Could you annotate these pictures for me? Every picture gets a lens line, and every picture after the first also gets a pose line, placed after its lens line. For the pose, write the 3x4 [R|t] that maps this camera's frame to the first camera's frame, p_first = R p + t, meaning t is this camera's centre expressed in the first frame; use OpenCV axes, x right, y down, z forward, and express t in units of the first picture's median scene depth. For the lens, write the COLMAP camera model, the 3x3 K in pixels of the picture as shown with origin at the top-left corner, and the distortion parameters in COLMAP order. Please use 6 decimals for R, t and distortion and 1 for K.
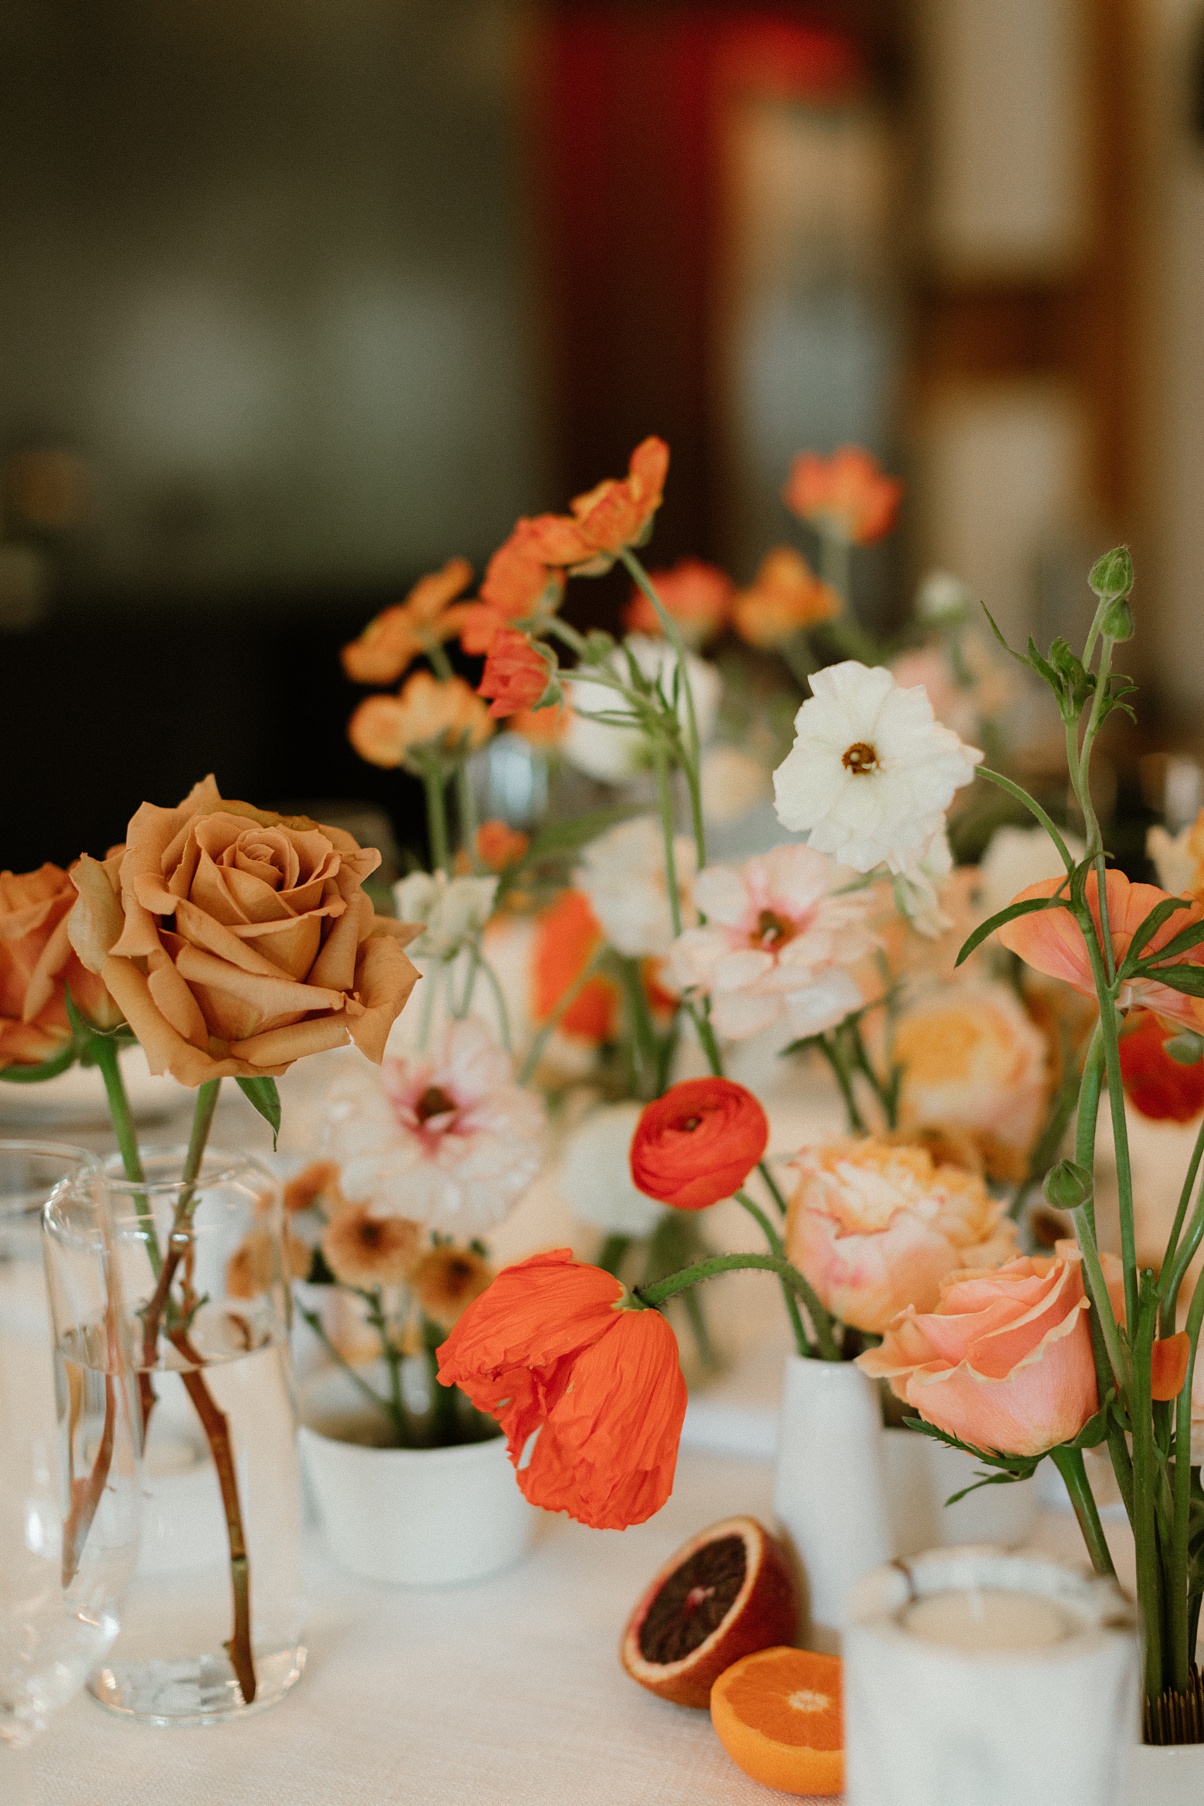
lens RADIAL K [[2686.1, 0, 602.0], [0, 2686.1, 903.0], [0, 0, 1]] dist [-0.008683, 0.165800]
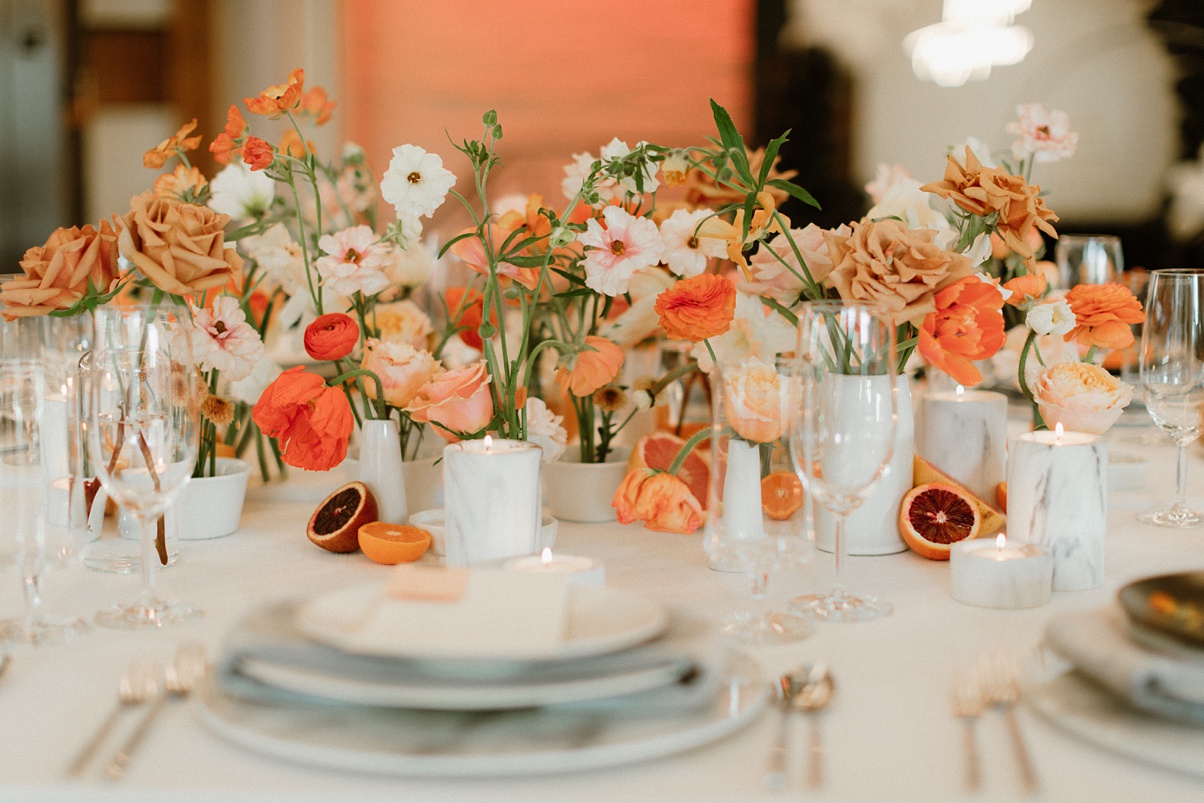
lens RADIAL K [[1790.8, 0, 602.0], [0, 1790.8, 401.5], [0, 0, 1]] dist [-0.008683, 0.165800]
pose [[0.922168, -0.032599, 0.385413, -0.403278], [0.038733, 0.999216, -0.008160, 0.181138], [-0.384845, 0.022453, 0.922708, -0.713919]]
